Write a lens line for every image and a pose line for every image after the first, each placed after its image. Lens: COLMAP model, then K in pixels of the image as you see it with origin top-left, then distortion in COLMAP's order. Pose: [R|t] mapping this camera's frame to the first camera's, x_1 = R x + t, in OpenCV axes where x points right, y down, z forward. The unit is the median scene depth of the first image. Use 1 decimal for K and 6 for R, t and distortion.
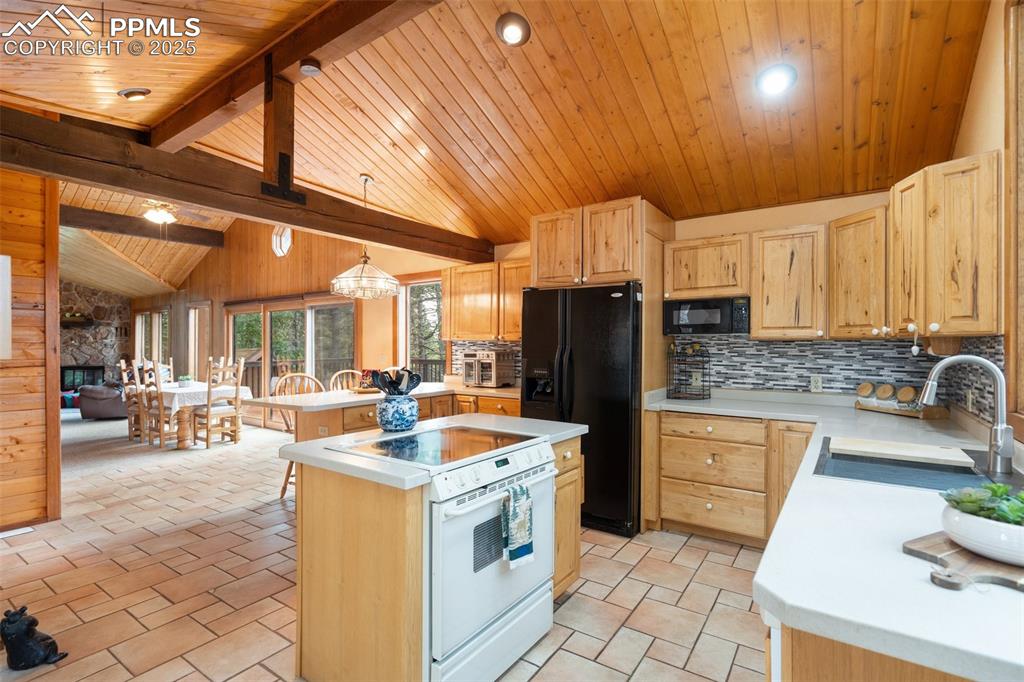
lens RADIAL K [[475.4, 0, 501.0], [0, 475.4, 344.7], [0, 0, 1]] dist [0.002062, 0.000563]
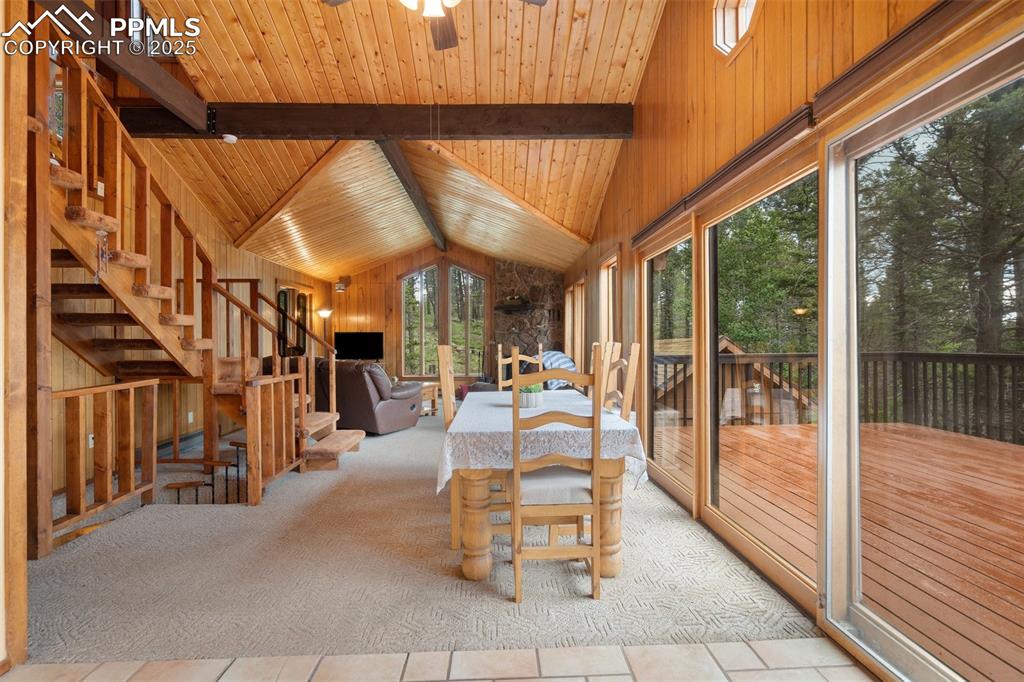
lens RADIAL K [[475.4, 0, 509.9], [0, 475.4, 340.6], [0, 0, 1]] dist [0.002062, 0.000563]
pose [[0.602819, -0.004364, -0.797866, -0.199091], [0.004838, 0.999987, -0.001814, 0.017406], [0.797863, -0.002766, 0.602832, 0.458810]]
